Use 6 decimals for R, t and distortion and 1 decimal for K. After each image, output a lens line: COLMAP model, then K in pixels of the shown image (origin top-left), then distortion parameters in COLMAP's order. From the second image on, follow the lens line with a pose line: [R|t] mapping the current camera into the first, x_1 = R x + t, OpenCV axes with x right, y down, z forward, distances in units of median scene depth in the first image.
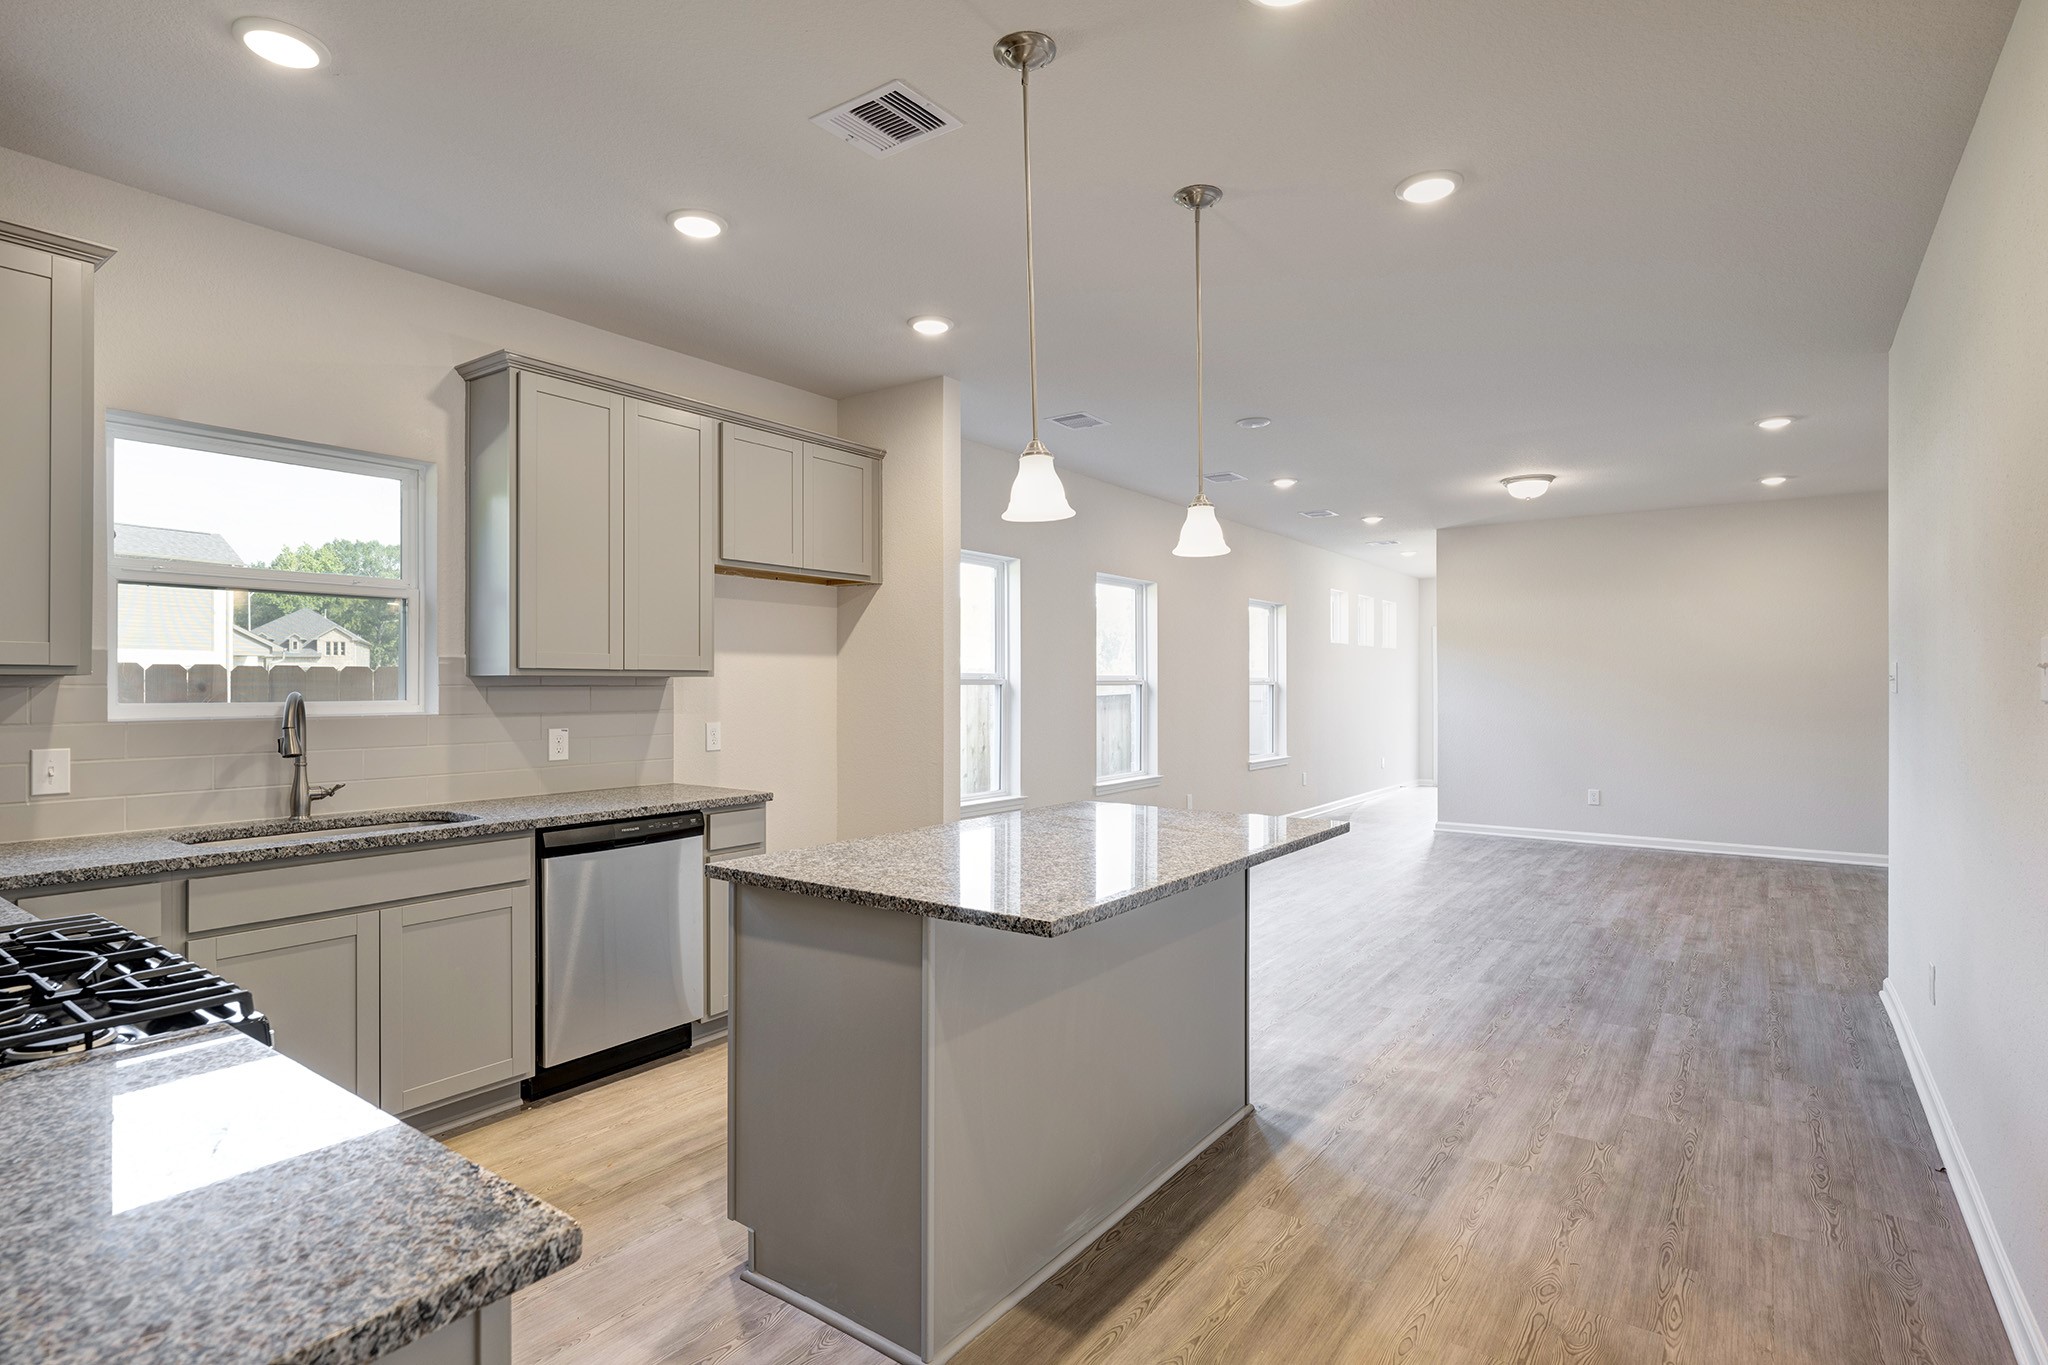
lens RADIAL K [[1004.9, 0, 1026.6], [0, 1004.9, 681.9], [0, 0, 1]] dist [-0.000034, 0.000606]
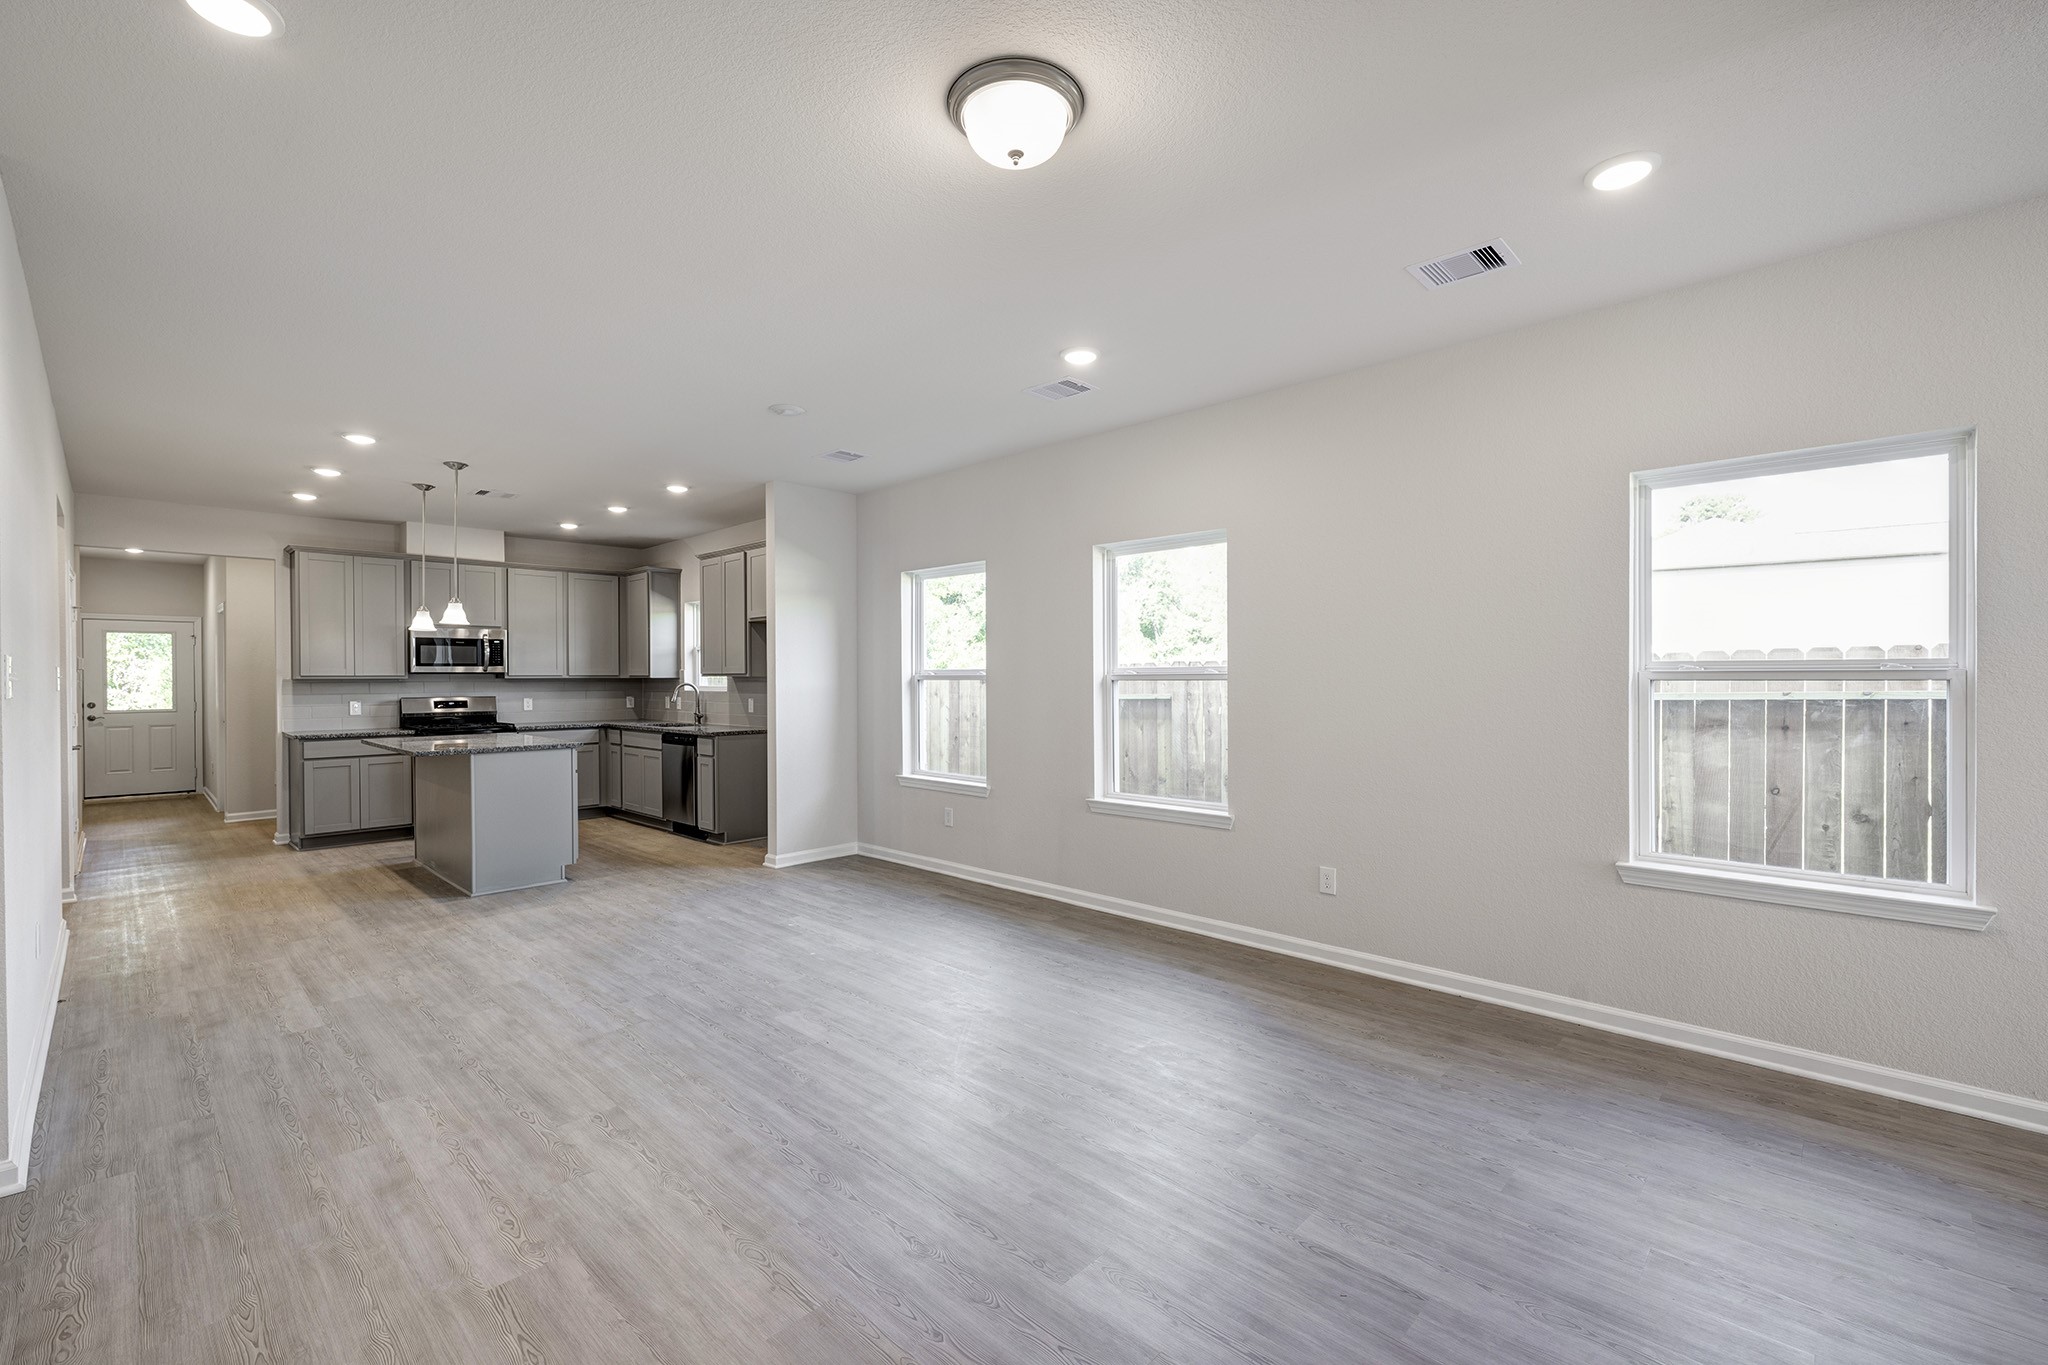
lens RADIAL K [[866.5, 0, 1018.5], [0, 866.5, 685.2], [0, 0, 1]] dist [-0.001364, 0.000081]
pose [[-0.130795, 0.008968, -0.991369, 0.916020], [0.006030, 0.999948, 0.008250, 0.000904], [0.991391, -0.004899, -0.130843, 1.187649]]
